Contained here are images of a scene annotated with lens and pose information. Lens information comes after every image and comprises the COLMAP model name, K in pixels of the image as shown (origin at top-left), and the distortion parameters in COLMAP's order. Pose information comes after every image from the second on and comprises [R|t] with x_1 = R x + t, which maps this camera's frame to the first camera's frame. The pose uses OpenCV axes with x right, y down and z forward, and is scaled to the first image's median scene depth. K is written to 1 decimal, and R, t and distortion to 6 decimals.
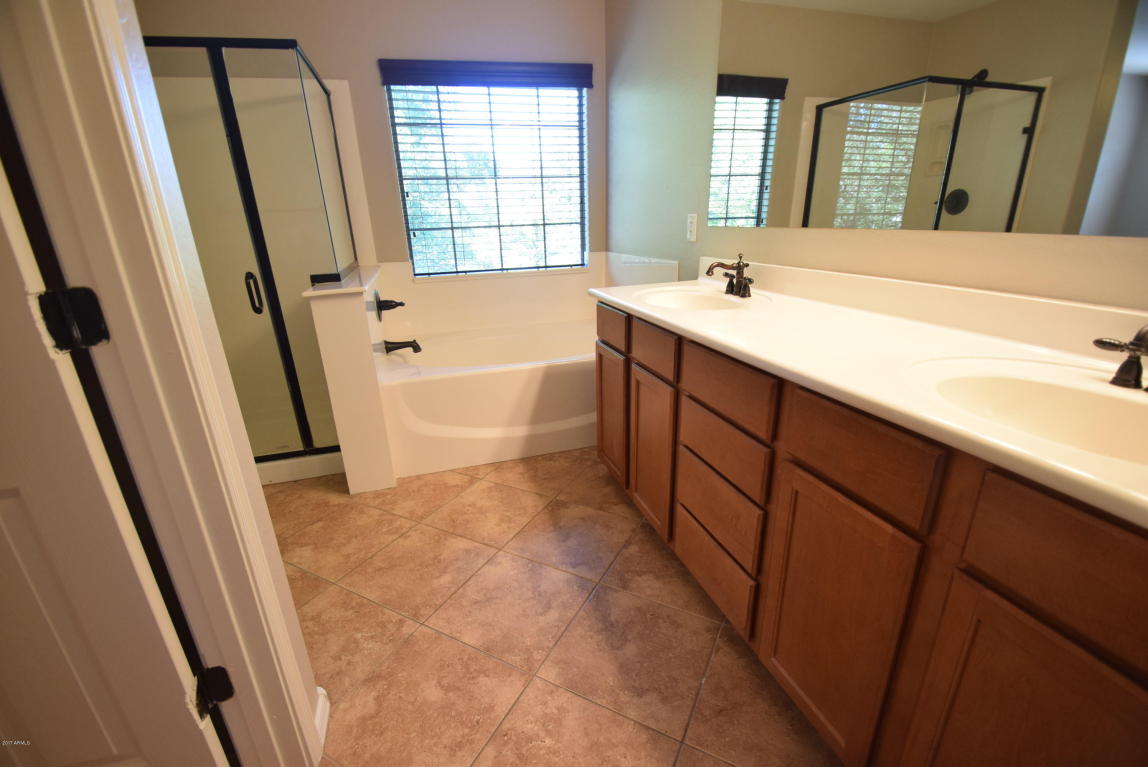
lens RADIAL K [[504.6, 0, 574.4], [0, 504.6, 391.7], [0, 0, 1]] dist [0.003871, -0.009892]
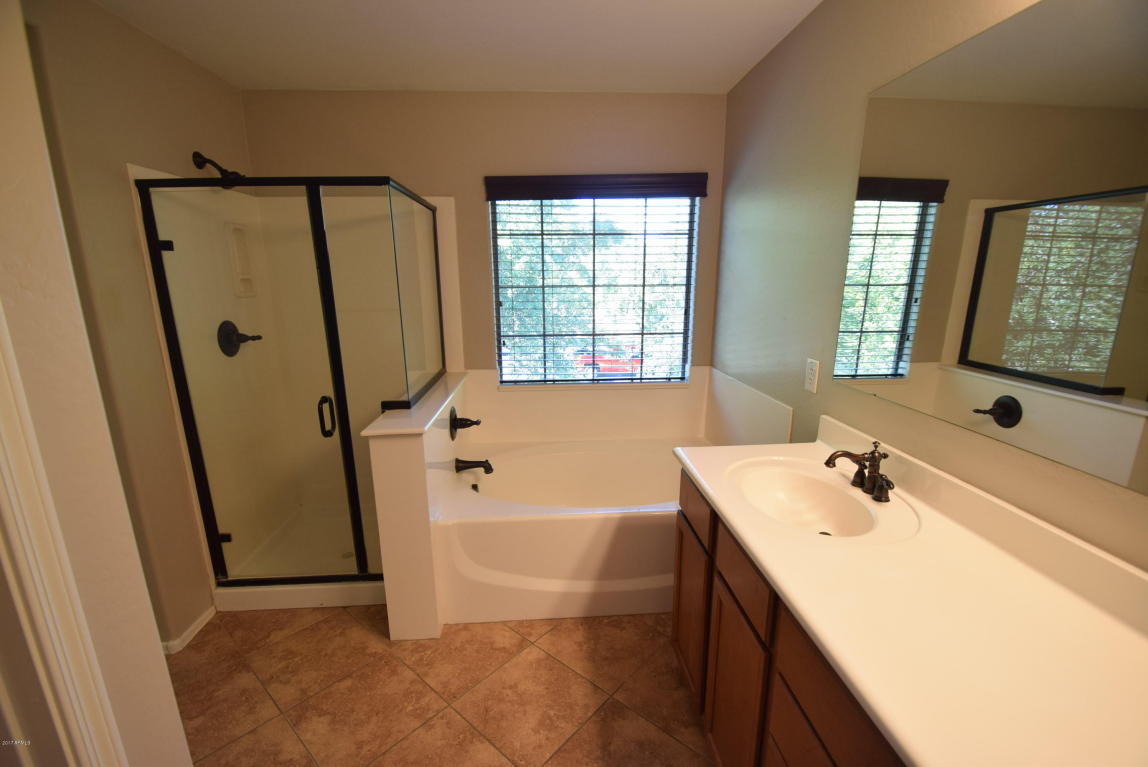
lens RADIAL K [[504.6, 0, 574.1], [0, 504.6, 387.1], [0, 0, 1]] dist [0.003871, -0.009892]
pose [[0.972232, 0.079908, -0.219955, 0.036547], [-0.103122, 0.990011, -0.096150, -0.174605], [0.210075, 0.116162, 0.970760, 0.120850]]
